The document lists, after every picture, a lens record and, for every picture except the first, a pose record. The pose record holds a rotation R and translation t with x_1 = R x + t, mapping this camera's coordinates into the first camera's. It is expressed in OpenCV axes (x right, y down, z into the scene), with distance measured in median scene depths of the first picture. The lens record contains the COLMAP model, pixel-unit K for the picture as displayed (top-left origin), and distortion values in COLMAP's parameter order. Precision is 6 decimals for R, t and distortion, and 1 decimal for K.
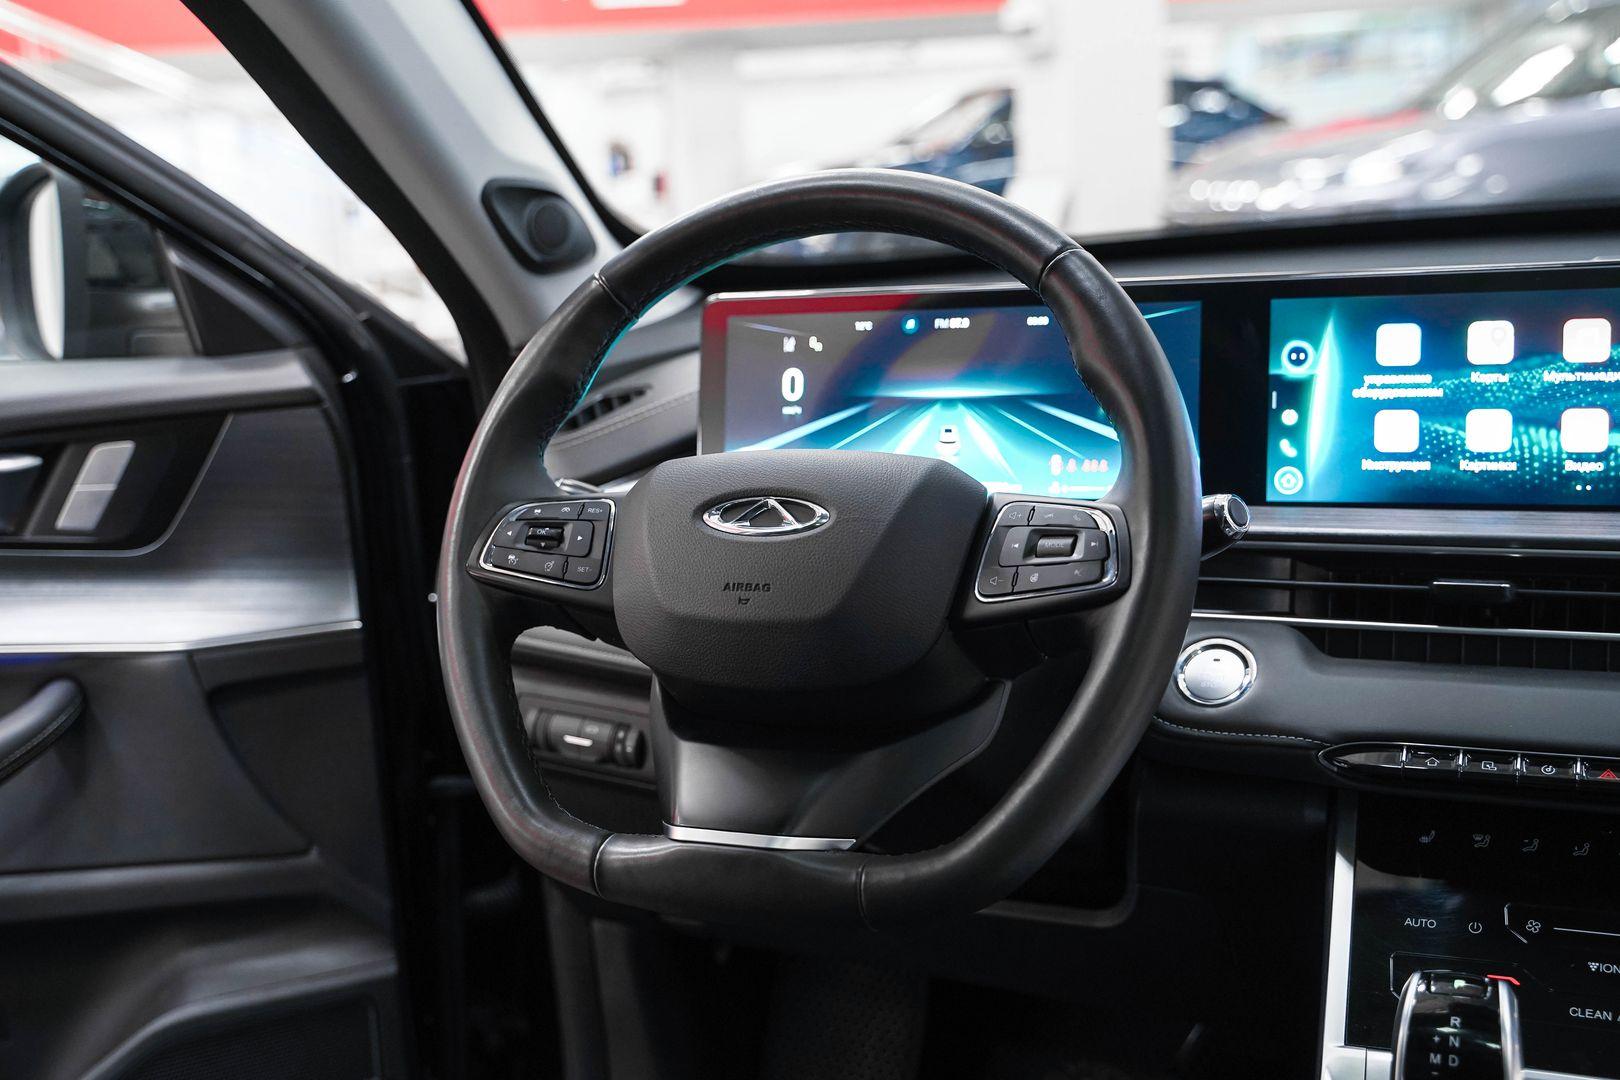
lens RADIAL K [[1811.6, 0, 810.0], [0, 1811.6, 540.0], [0, 0, 1]] dist [-0.000903, 0.027051]
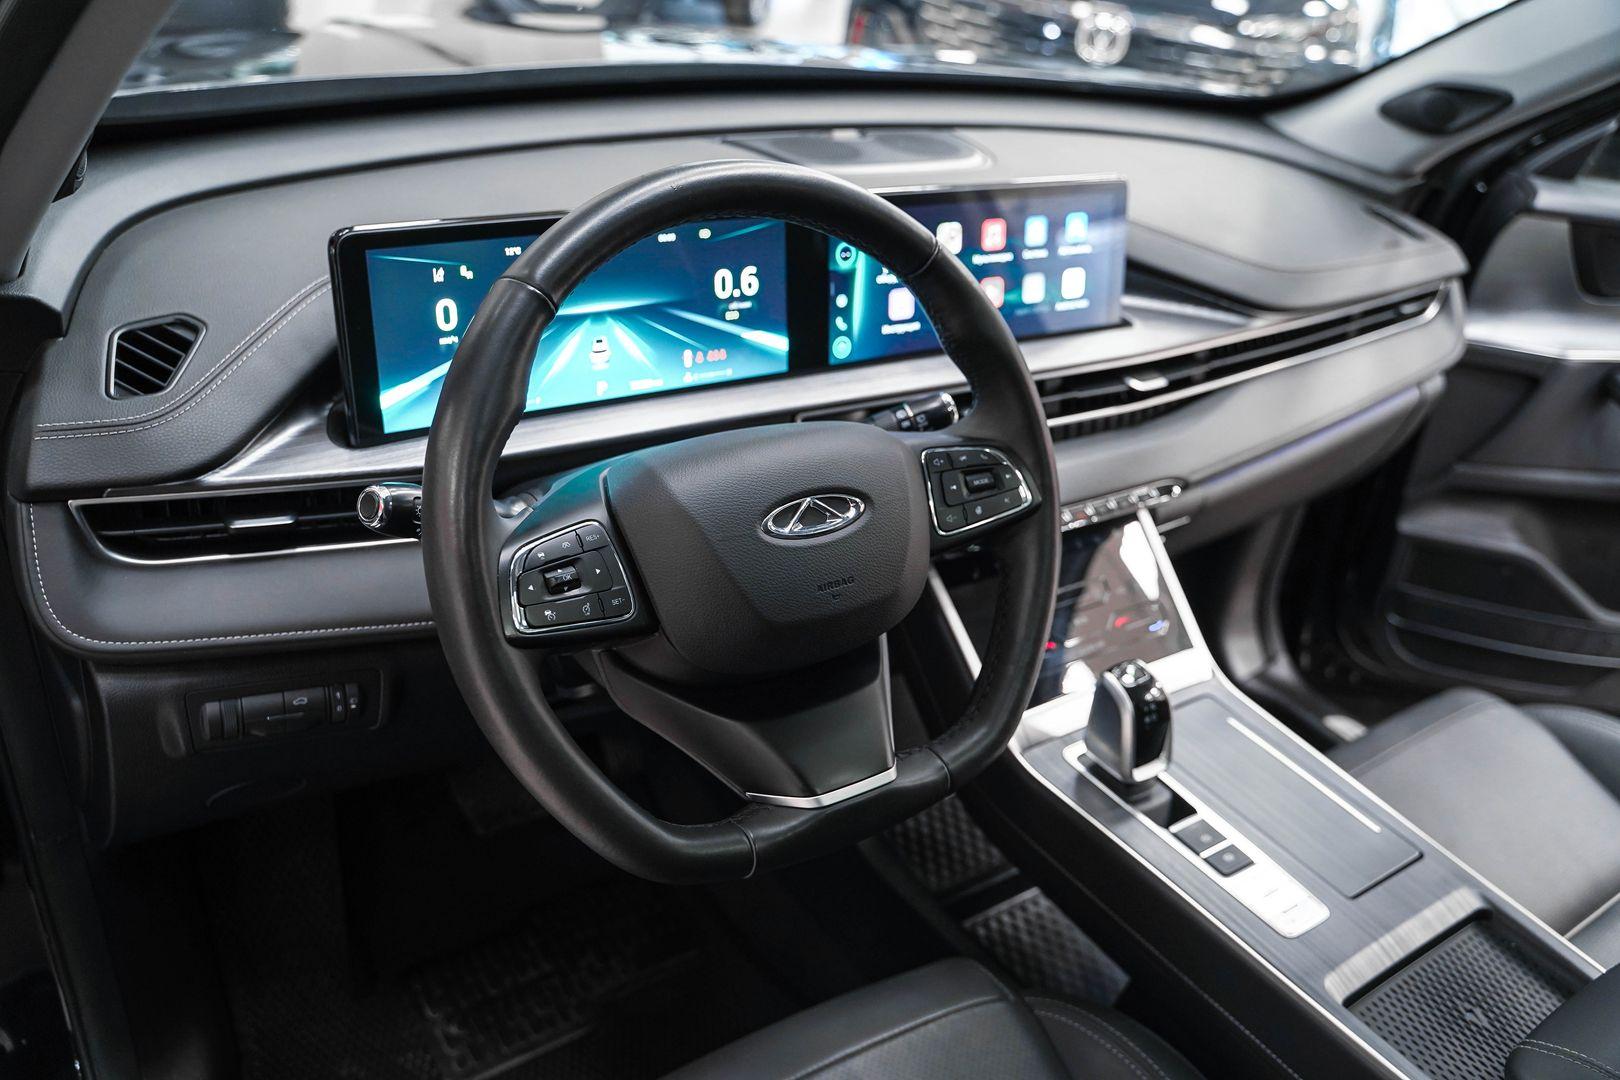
lens RADIAL K [[1313.1, 0, 810.0], [0, 1313.1, 540.0], [0, 0, 1]] dist [-0.121225, 0.100370]
pose [[0.521792, -0.306906, 0.795953, -0.591341], [0.025034, 0.938150, 0.345324, -0.243832], [-0.852705, -0.160261, 0.497202, 0.523593]]
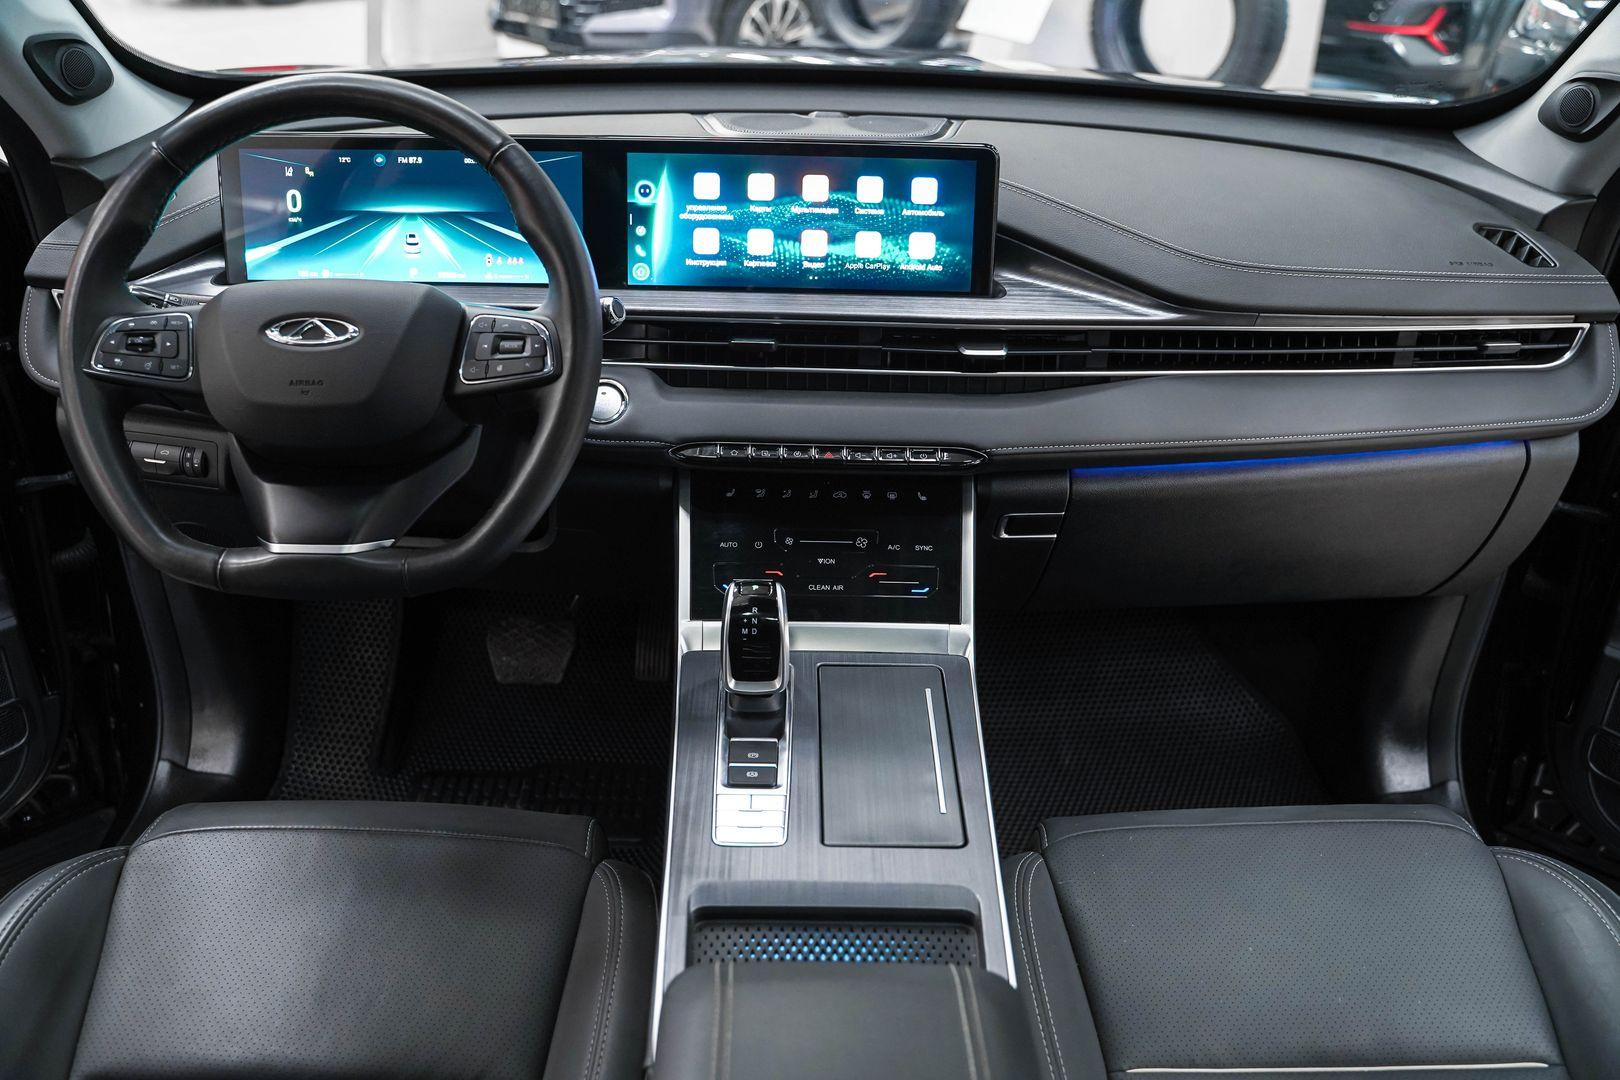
lens RADIAL K [[1313.1, 0, 810.0], [0, 1313.1, 540.0], [0, 0, 1]] dist [-0.121225, 0.100370]
pose [[0.910725, -0.109338, 0.398278, -0.080642], [-0.001791, 0.963268, 0.268538, -0.115769], [-0.413009, -0.245277, 0.877076, -0.112556]]
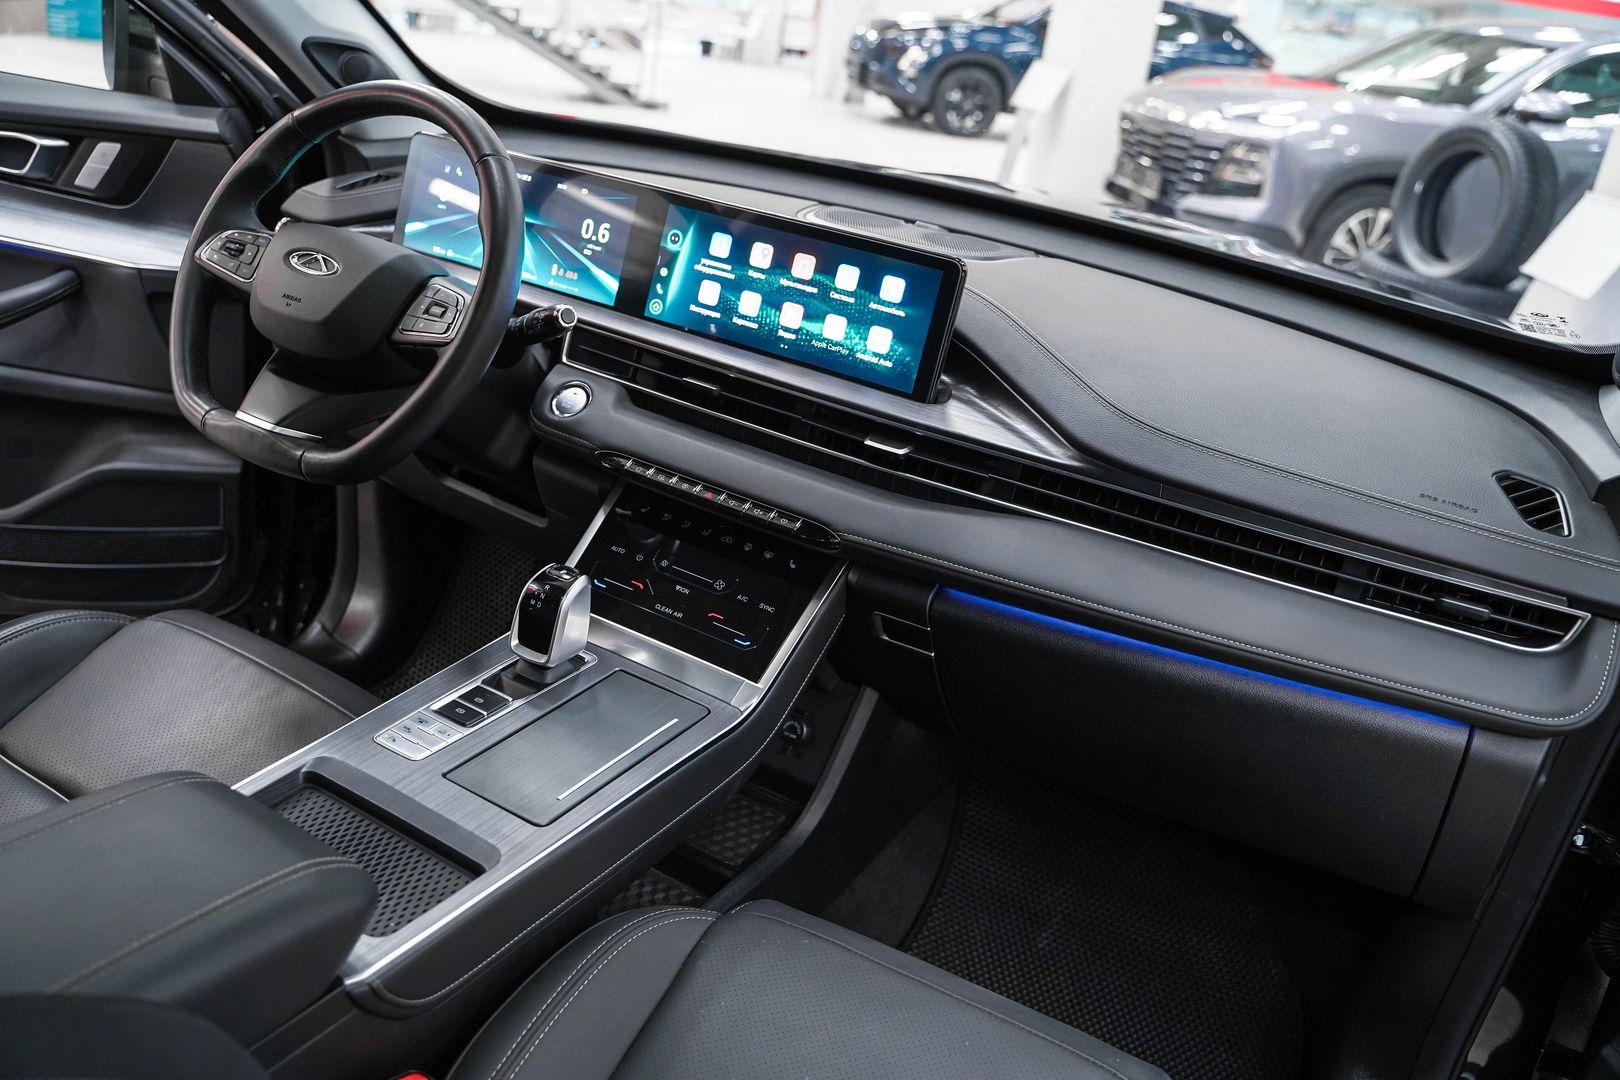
lens RADIAL K [[1313.1, 0, 810.0], [0, 1313.1, 540.0], [0, 0, 1]] dist [-0.121225, 0.100370]
pose [[0.972130, 0.233112, -0.024946, 0.511644], [-0.223667, 0.954070, 0.199307, -0.106971], [0.070261, -0.188173, 0.979620, -0.302291]]
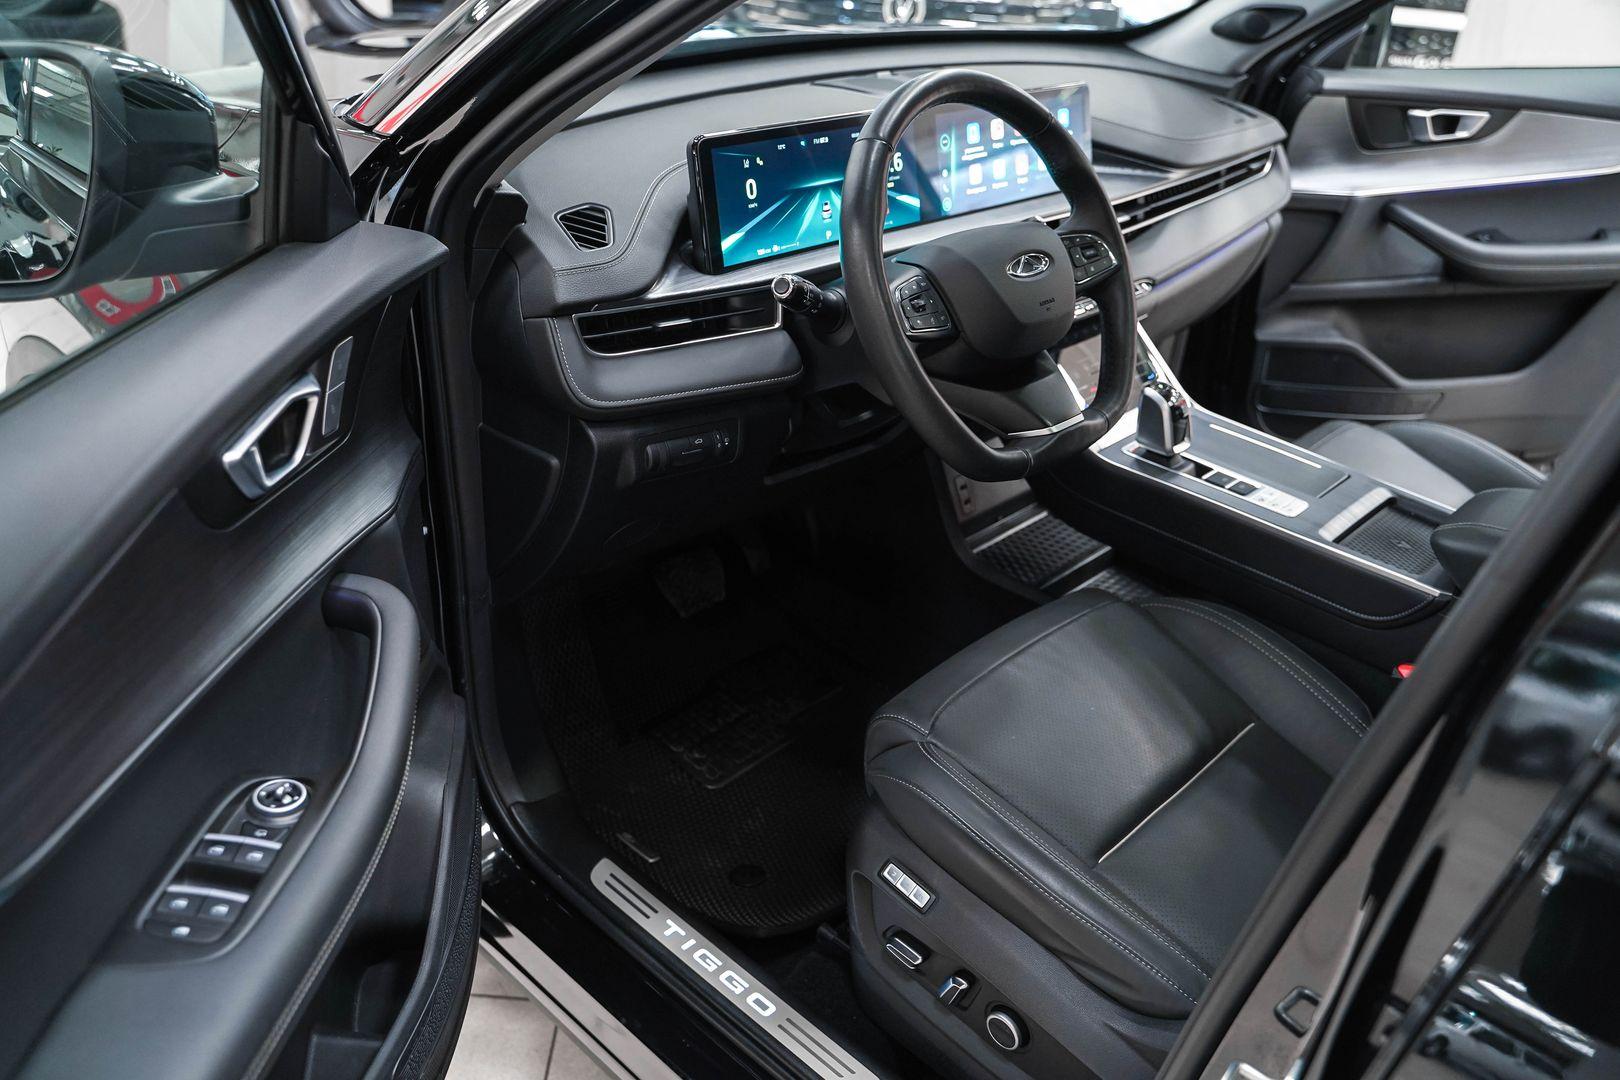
lens RADIAL K [[1313.1, 0, 810.0], [0, 1313.1, 540.0], [0, 0, 1]] dist [-0.121225, 0.100370]
pose [[0.340063, -0.375734, 0.862080, -1.250006], [0.108792, 0.926277, 0.360799, -0.237735], [-0.934088, -0.028907, 0.355870, 0.623784]]
